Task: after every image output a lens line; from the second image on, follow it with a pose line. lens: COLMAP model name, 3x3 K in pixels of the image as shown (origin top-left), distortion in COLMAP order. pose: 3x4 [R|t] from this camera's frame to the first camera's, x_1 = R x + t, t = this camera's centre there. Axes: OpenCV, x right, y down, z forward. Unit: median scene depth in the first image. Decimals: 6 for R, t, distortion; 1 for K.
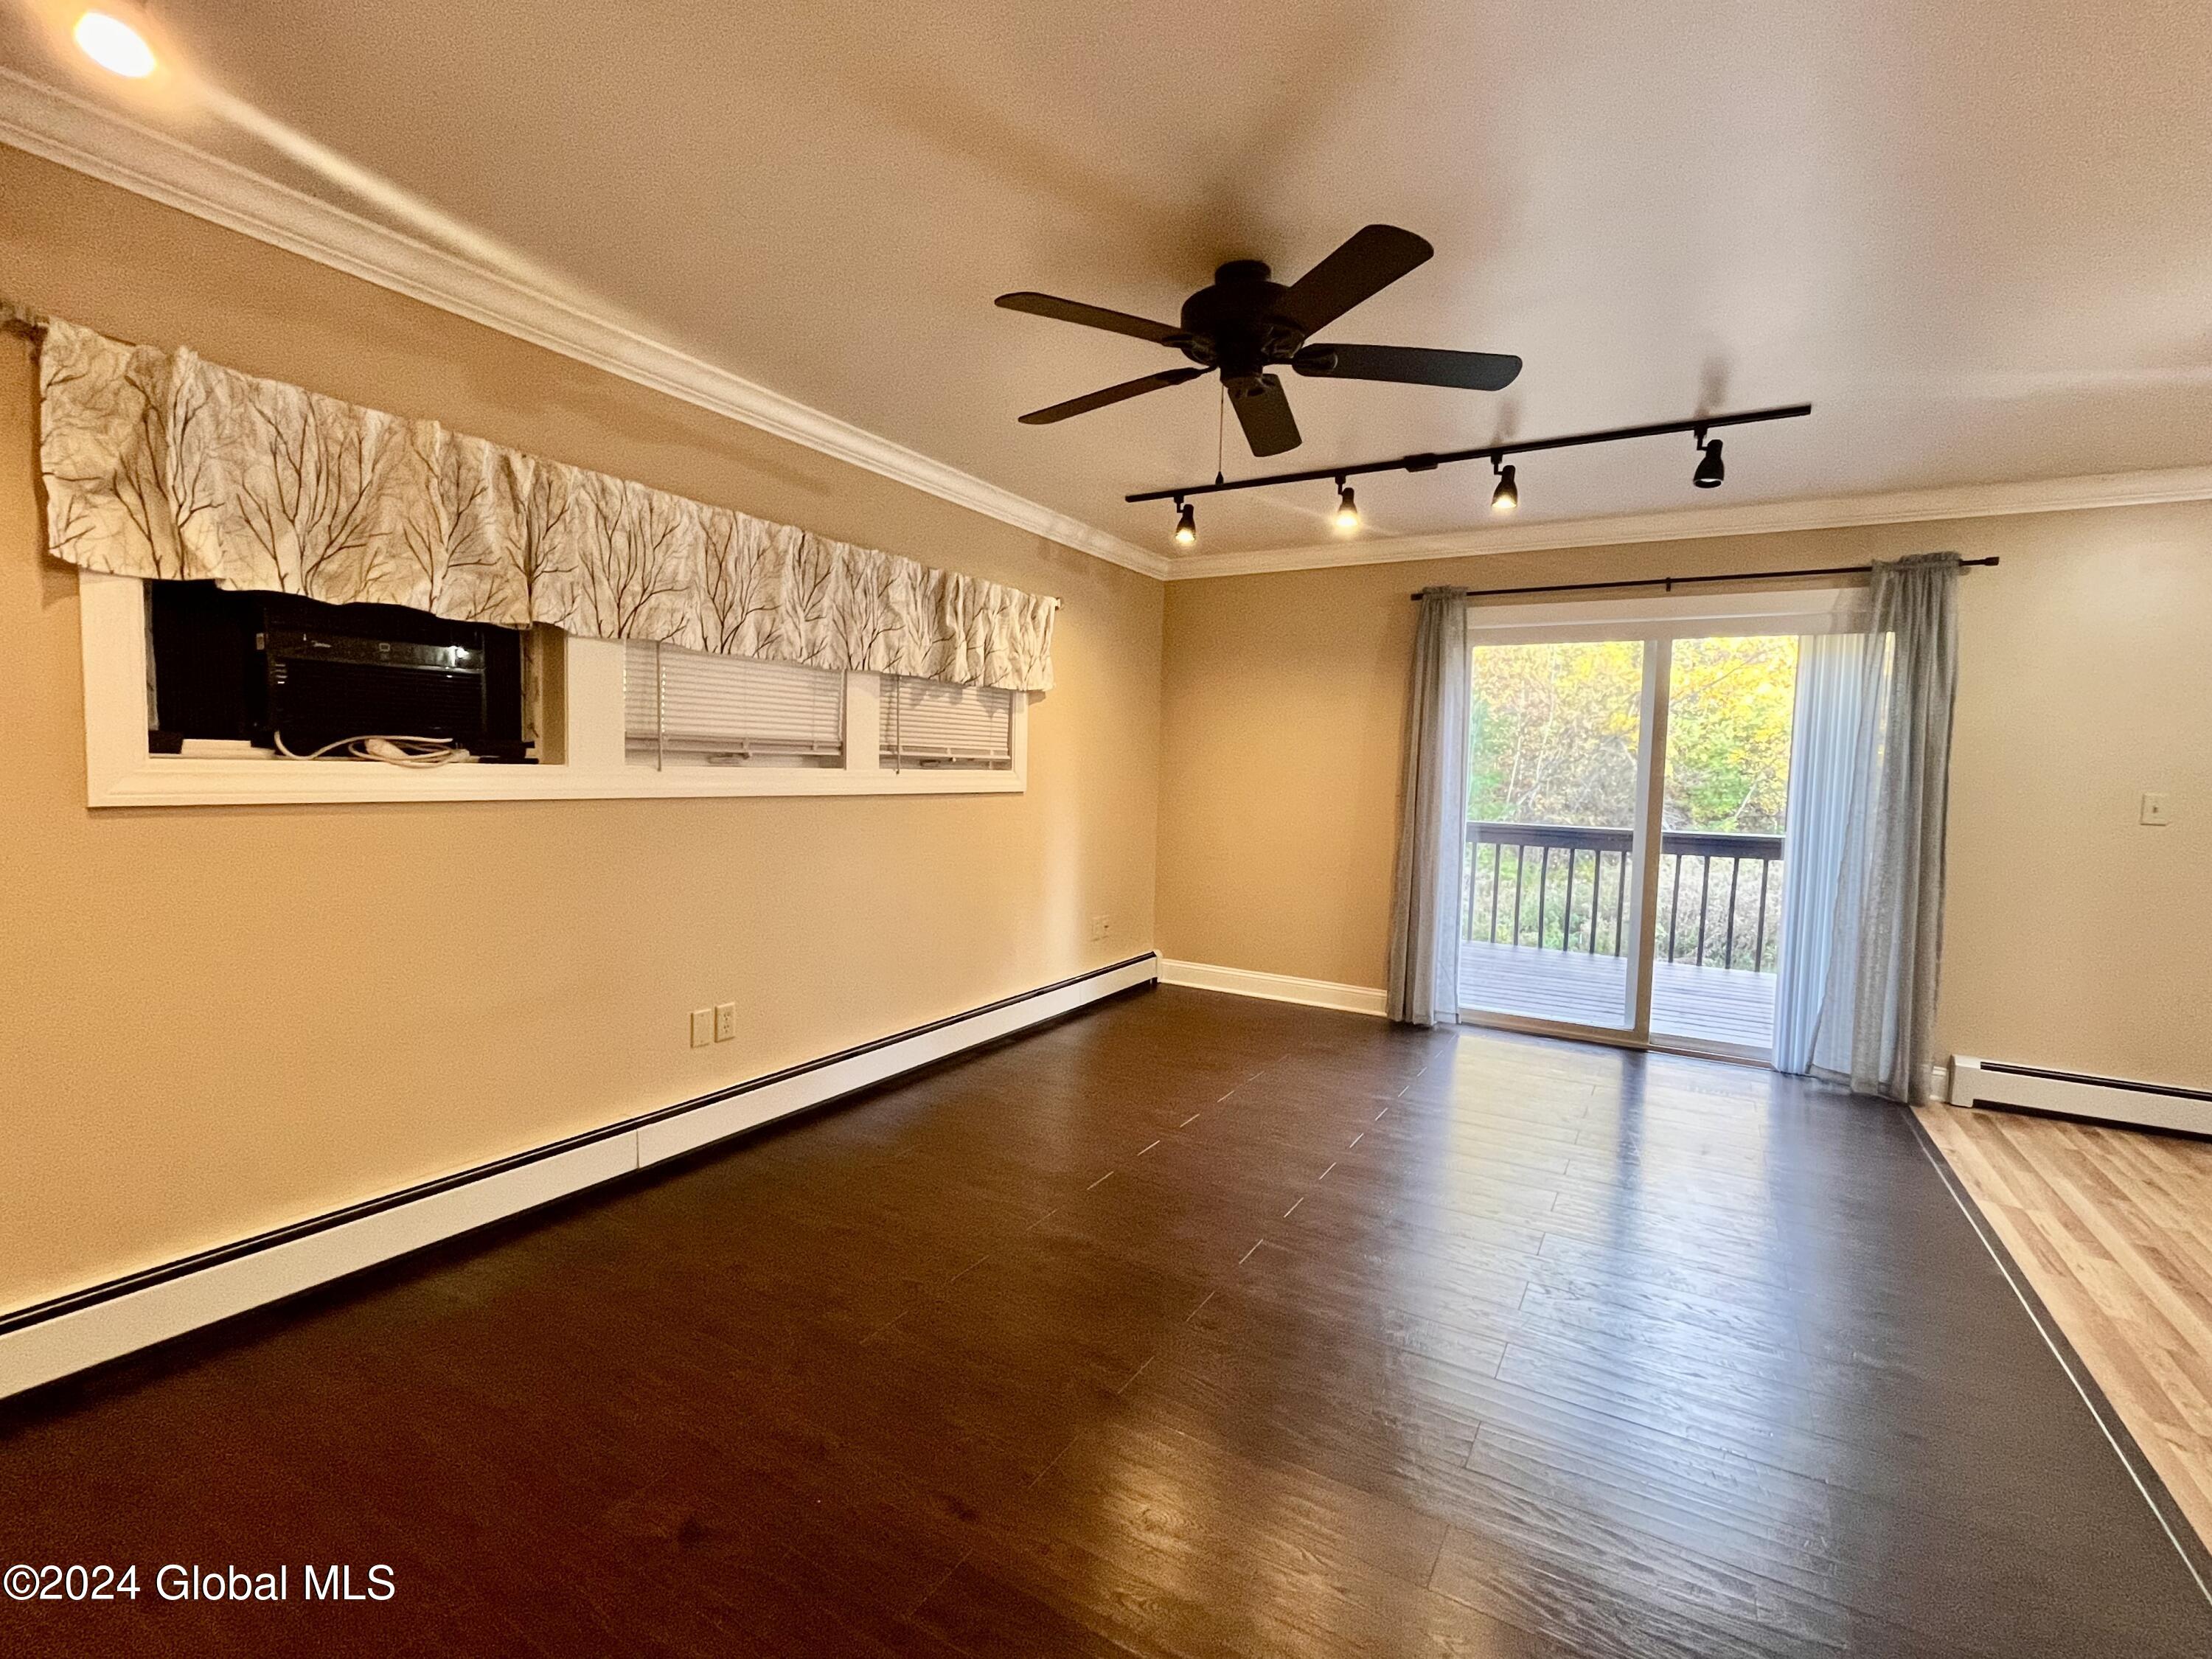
lens RADIAL K [[991.7, 0, 1111.5], [0, 991.7, 827.5], [0, 0, 1]] dist [0.002895, -0.002748]
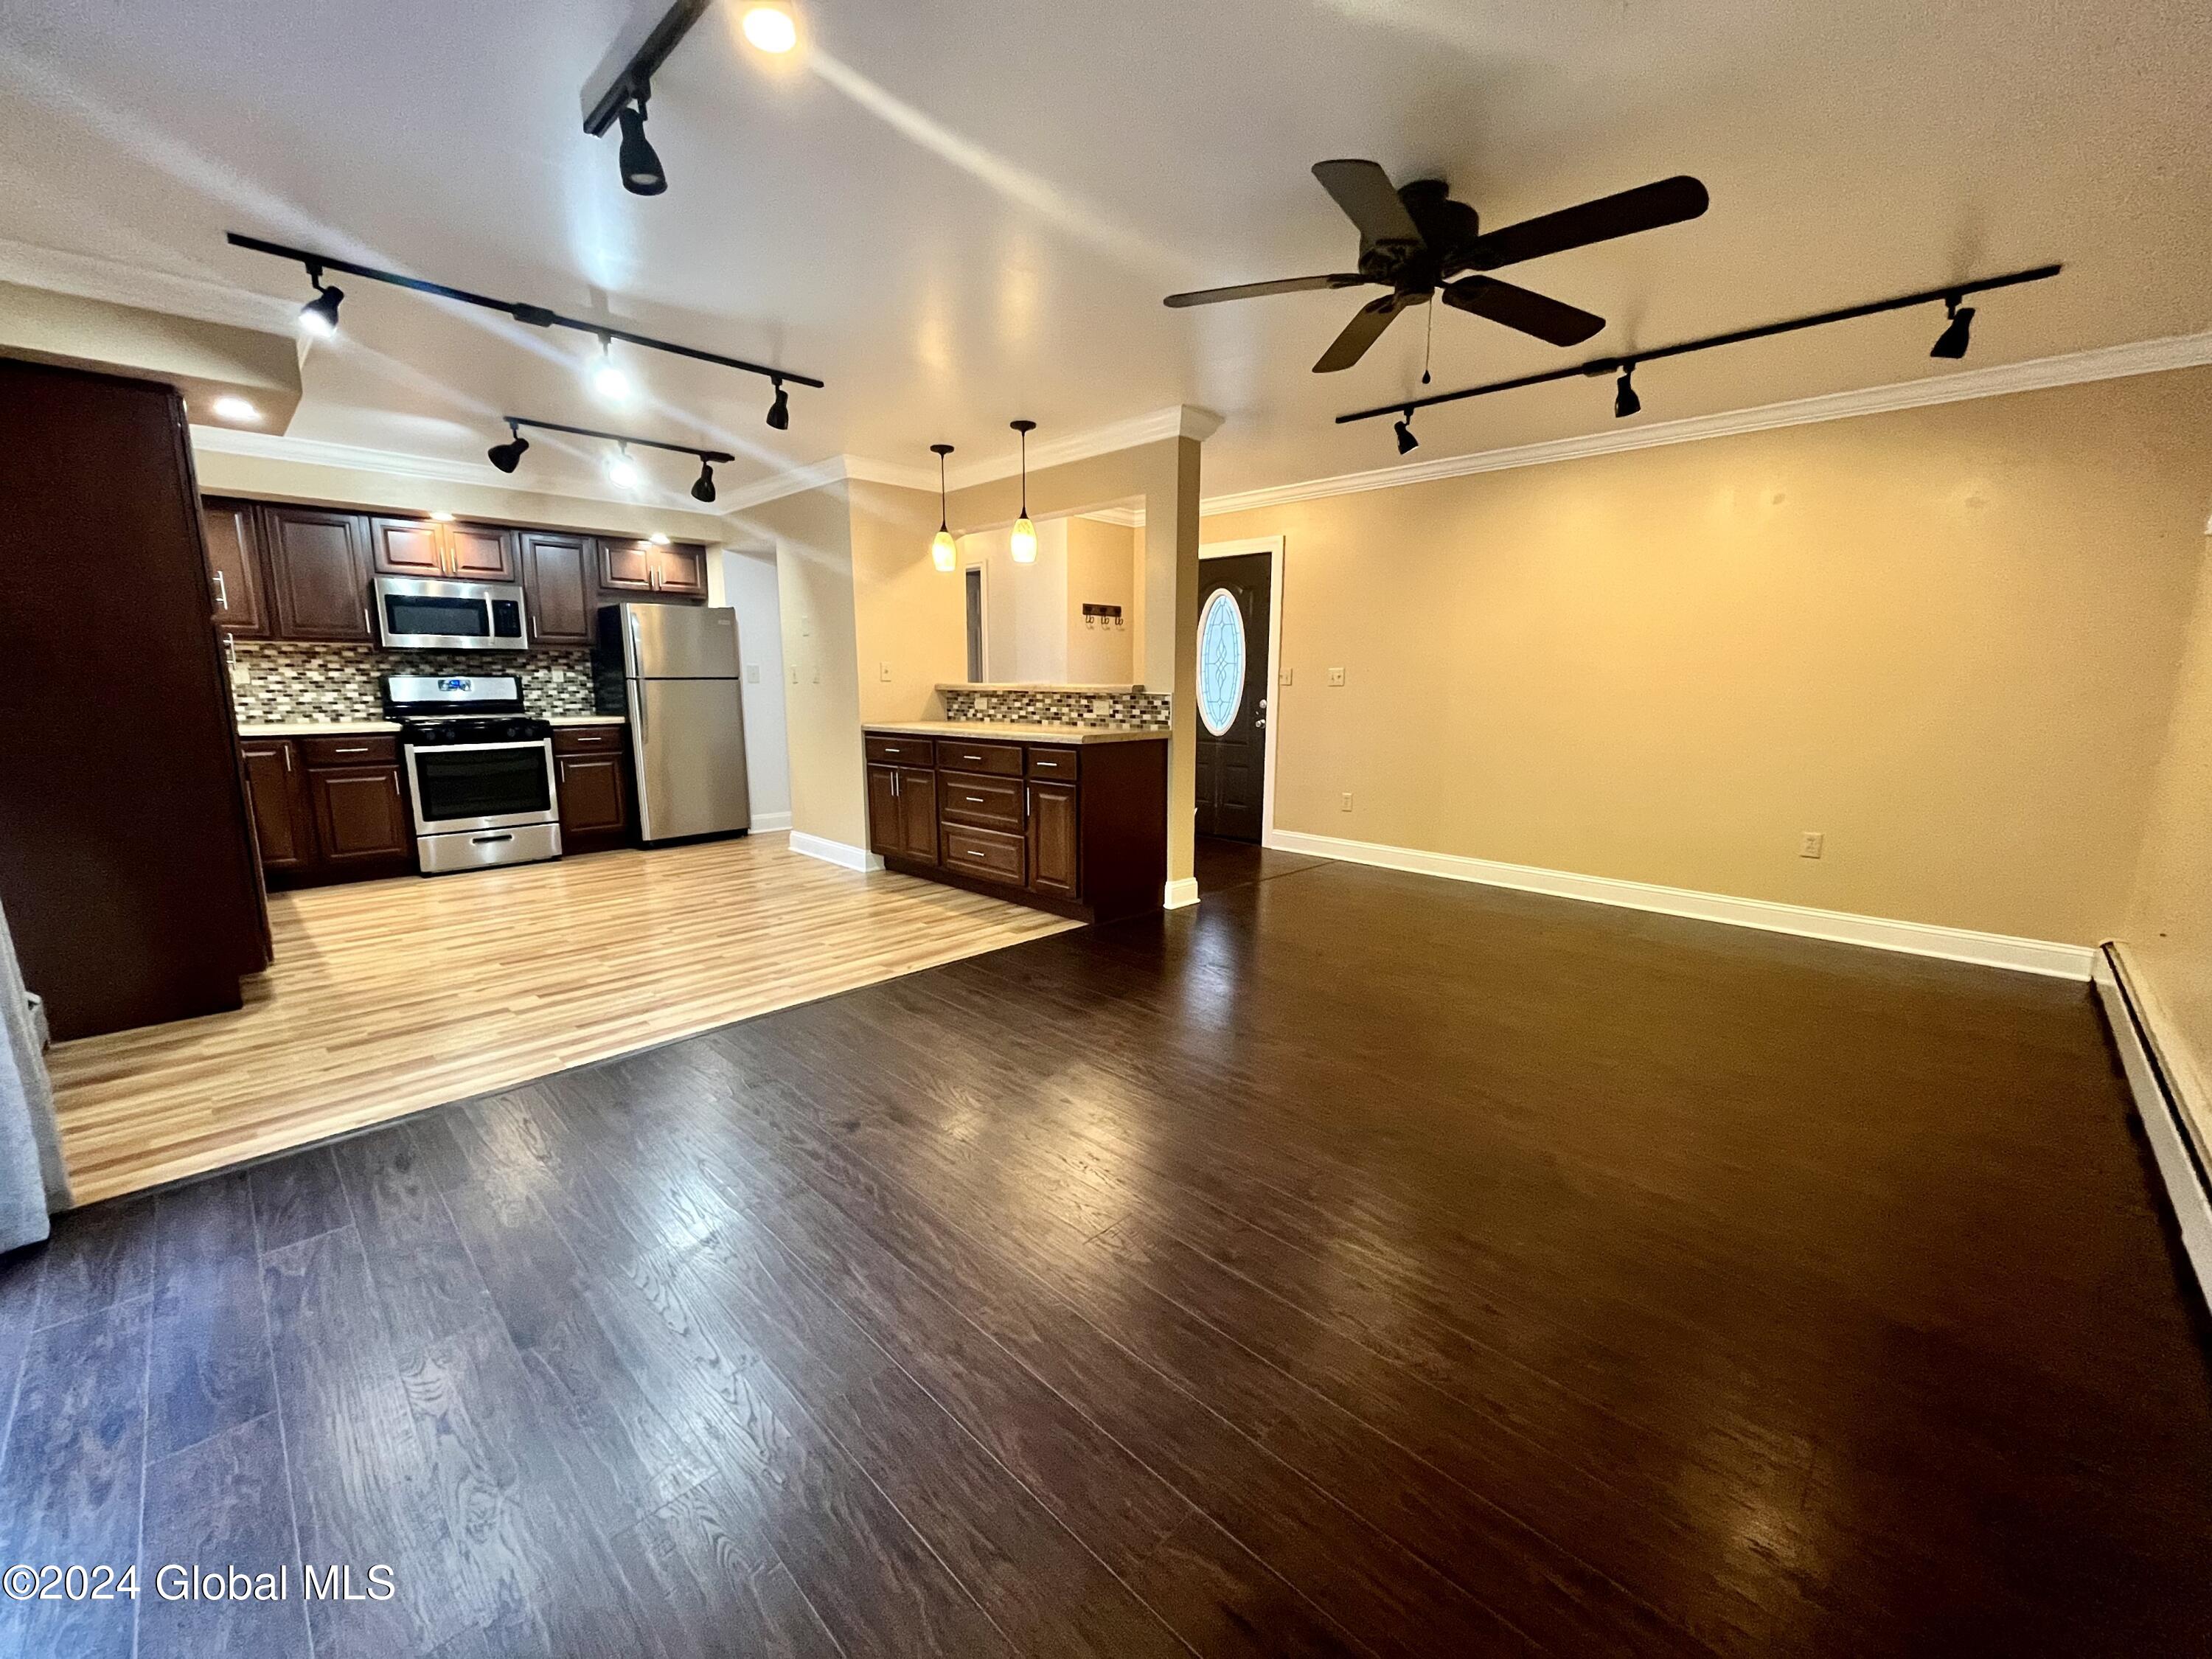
lens RADIAL K [[891.8, 0, 1107.4], [0, 891.8, 828.5], [0, 0, 1]] dist [-0.003520, -0.000576]
pose [[-0.971170, -0.071390, 0.227446, 0.126144], [-0.015783, 0.971267, 0.237468, -0.069061], [-0.237864, 0.227032, -0.944392, 1.375341]]
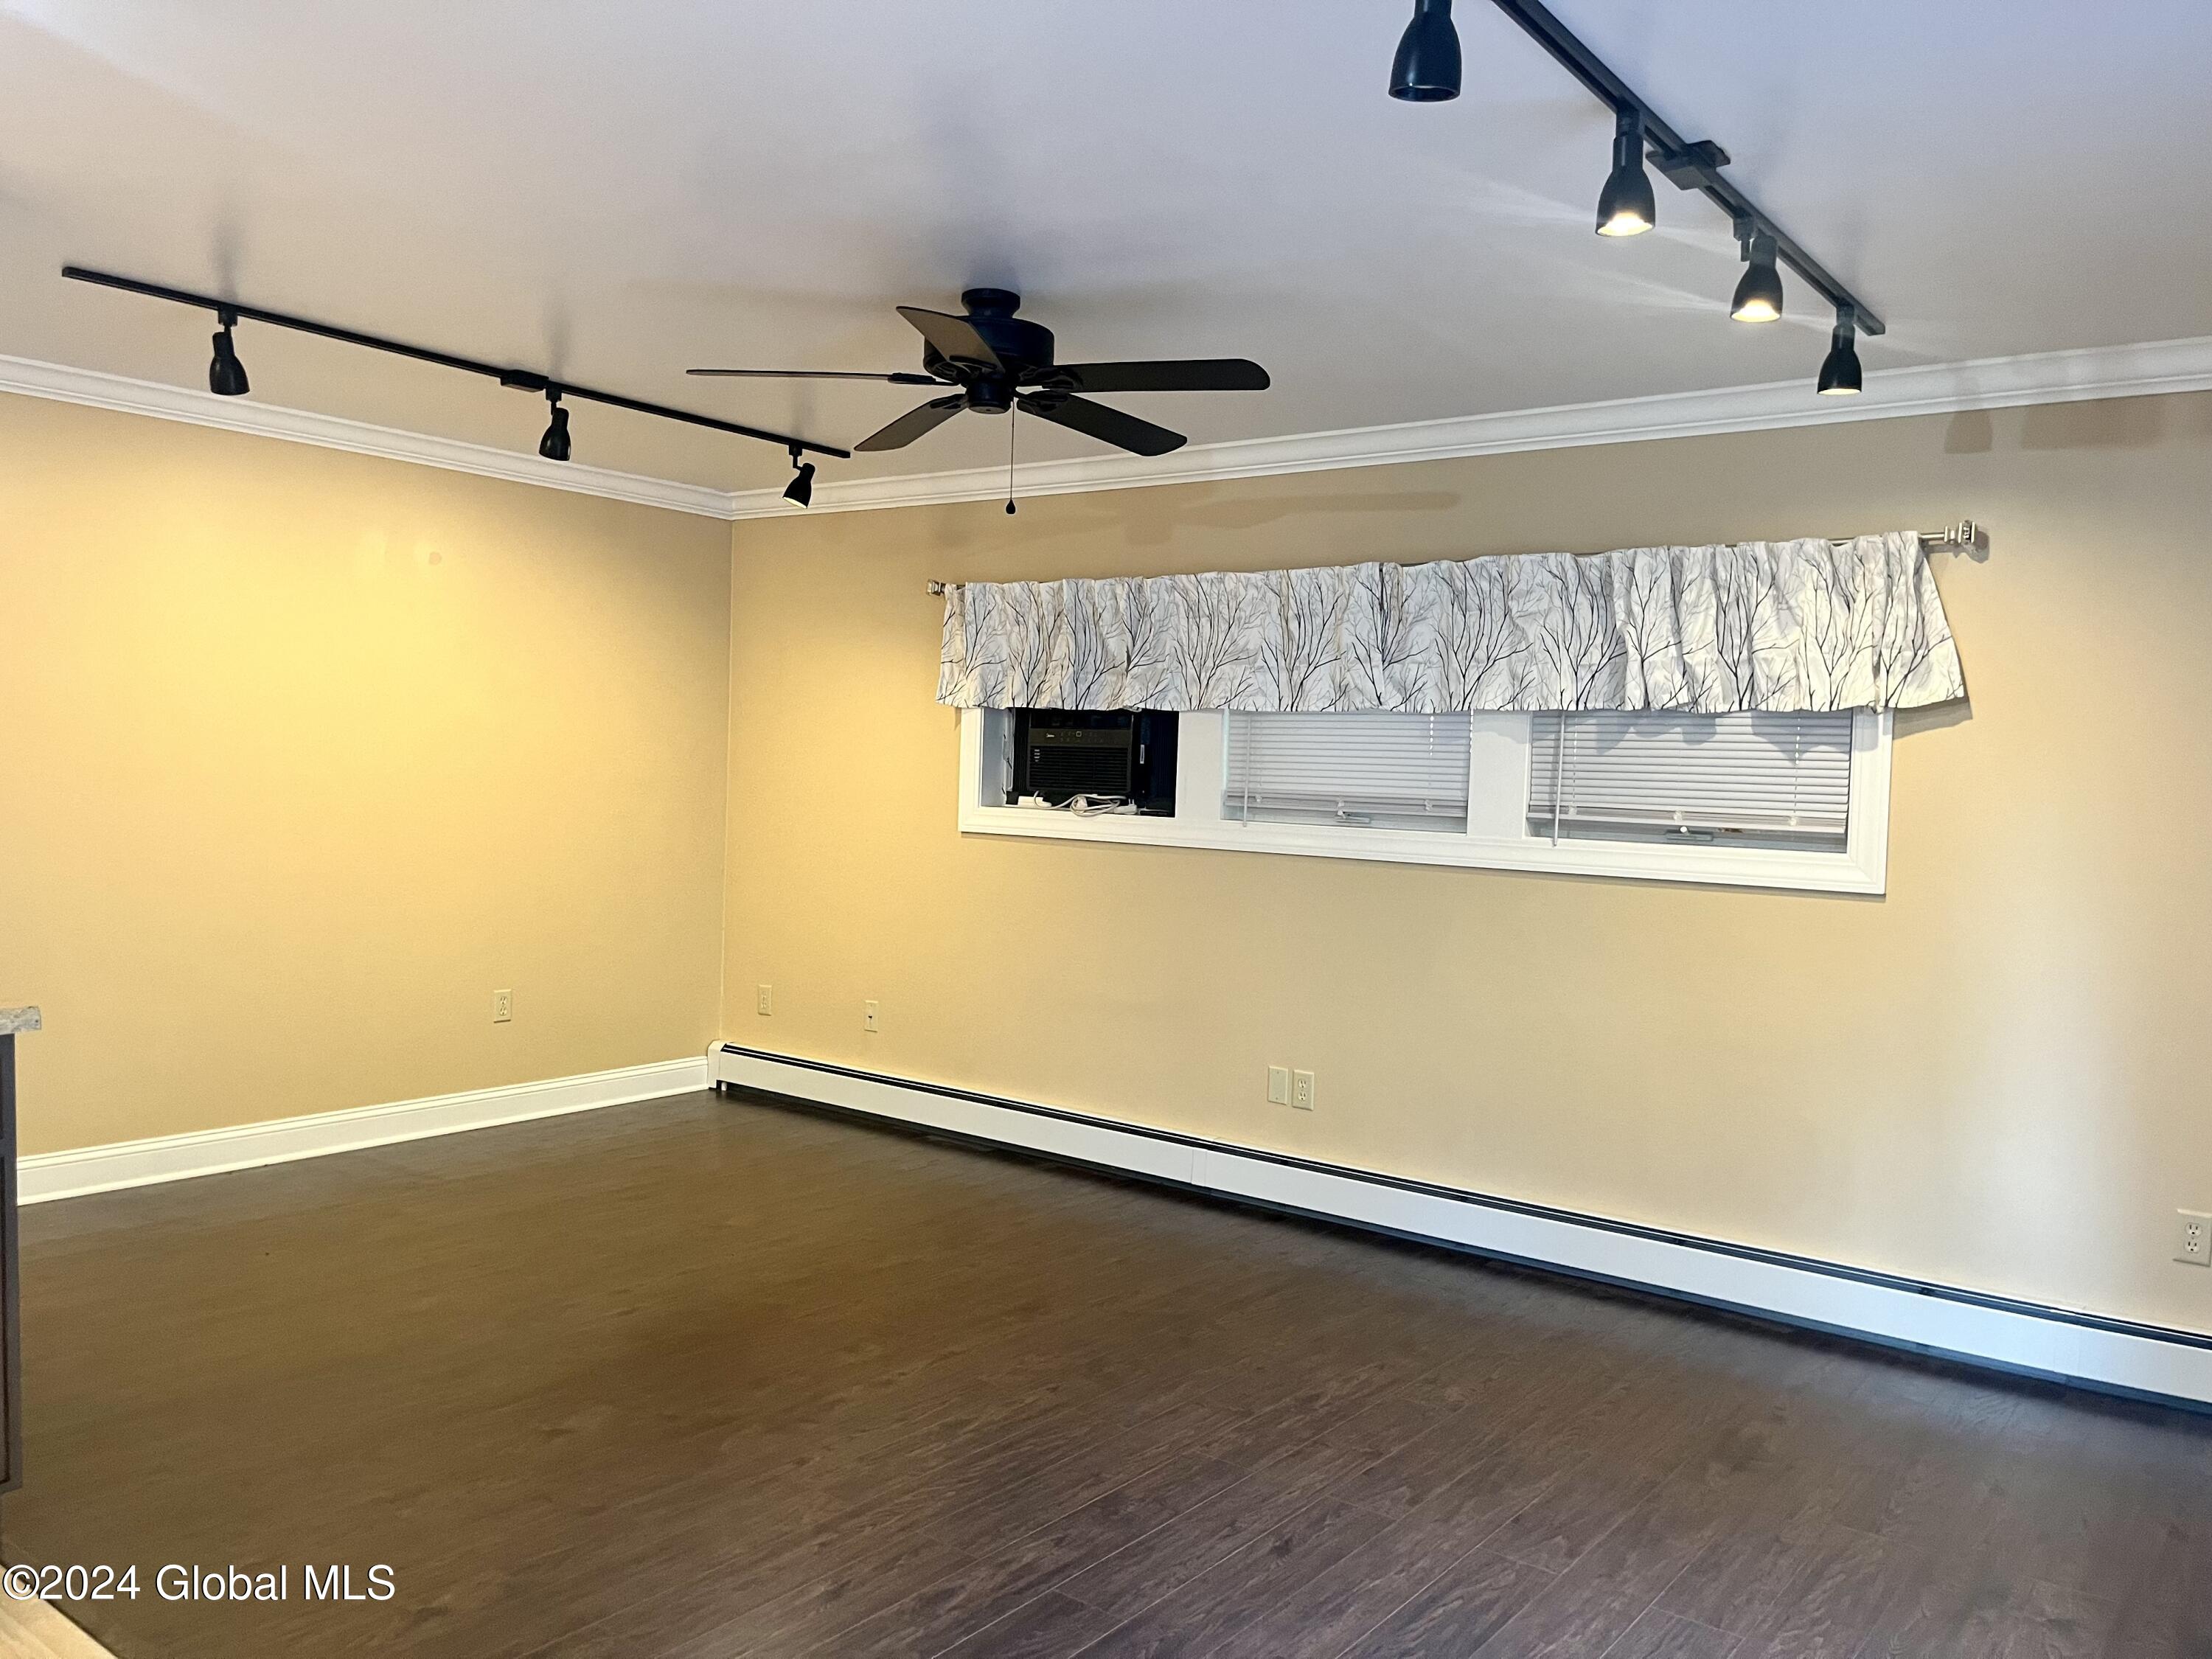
lens RADIAL K [[1666.1, 0, 1100.6], [0, 1666.1, 839.4], [0, 0, 1]] dist [0.066646, -0.078807]
pose [[-0.119484, 0.012776, -0.992754, 1.099196], [-0.100123, 0.994665, 0.024851, -0.058032], [0.987775, 0.102367, -0.117567, 0.857842]]
